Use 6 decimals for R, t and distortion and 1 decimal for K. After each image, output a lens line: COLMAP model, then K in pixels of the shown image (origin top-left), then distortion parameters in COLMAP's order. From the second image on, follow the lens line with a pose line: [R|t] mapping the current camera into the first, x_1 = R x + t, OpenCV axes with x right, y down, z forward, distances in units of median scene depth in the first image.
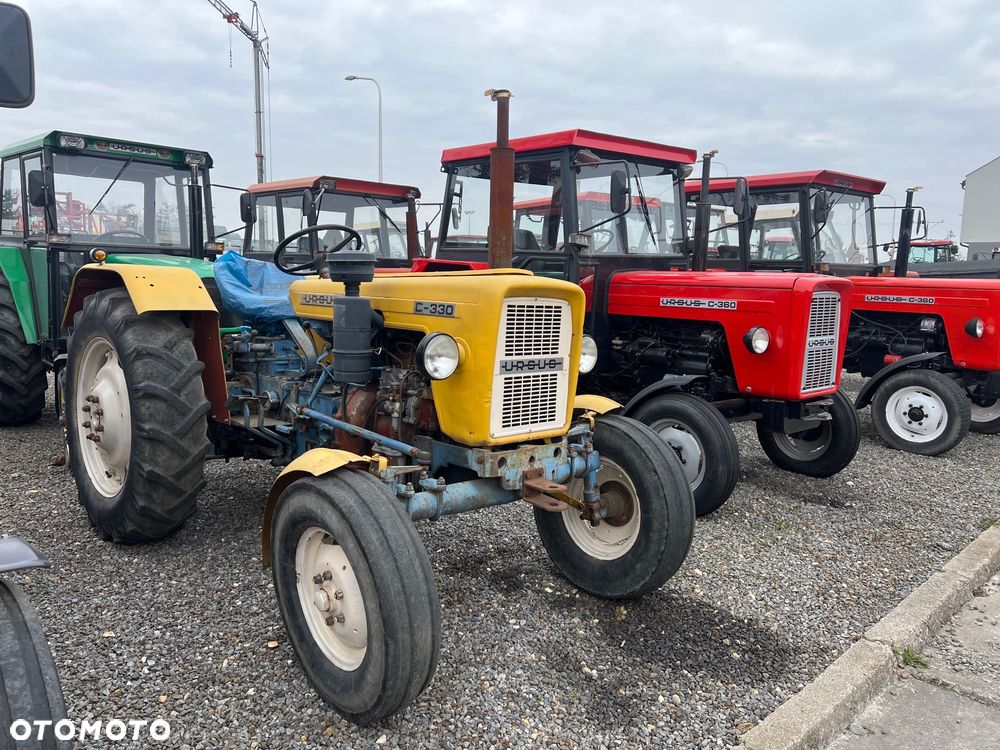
lens RADIAL K [[757.1, 0, 504.3], [0, 757.1, 368.5], [0, 0, 1]] dist [0.025451, -0.003602]
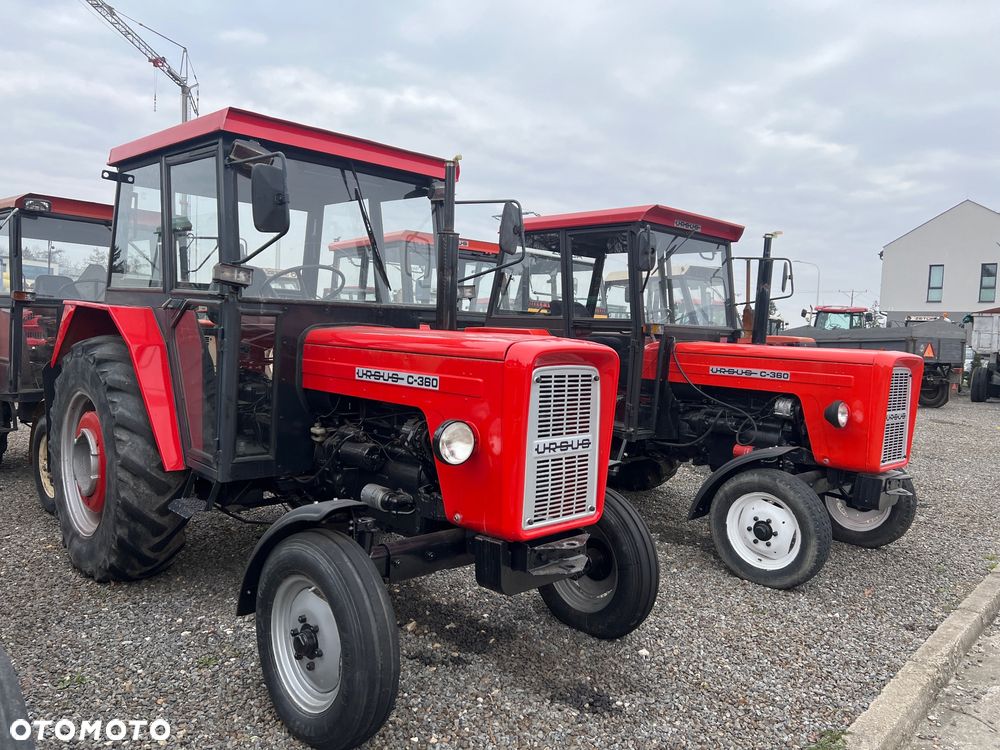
lens RADIAL K [[753.2, 0, 518.1], [0, 753.2, 372.1], [0, 0, 1]] dist [0.092213, -0.156843]
pose [[0.996203, 0.018884, 0.084985, 0.241066], [-0.012800, 0.997353, -0.071570, -0.036812], [-0.086112, 0.070210, 0.993808, 0.283173]]
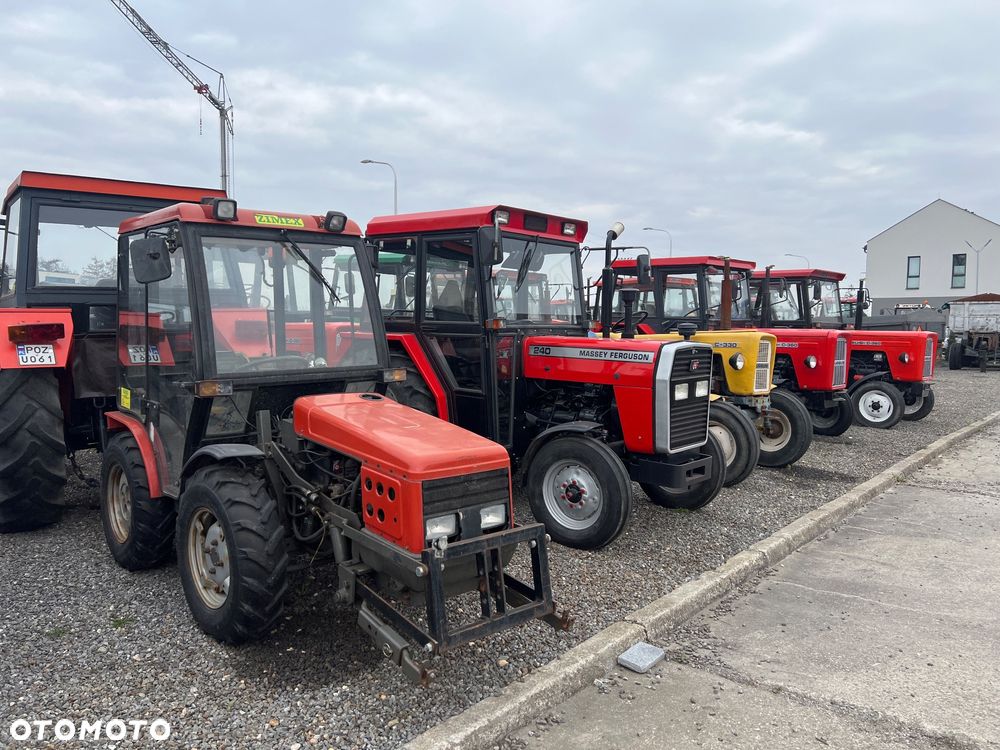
lens RADIAL K [[757.1, 0, 504.3], [0, 757.1, 368.5], [0, 0, 1]] dist [0.025451, -0.003602]
pose [[0.994961, -0.012043, 0.099538, -0.513050], [0.018785, 0.997571, -0.067075, 0.075793], [-0.098489, 0.068607, 0.992770, -0.707975]]
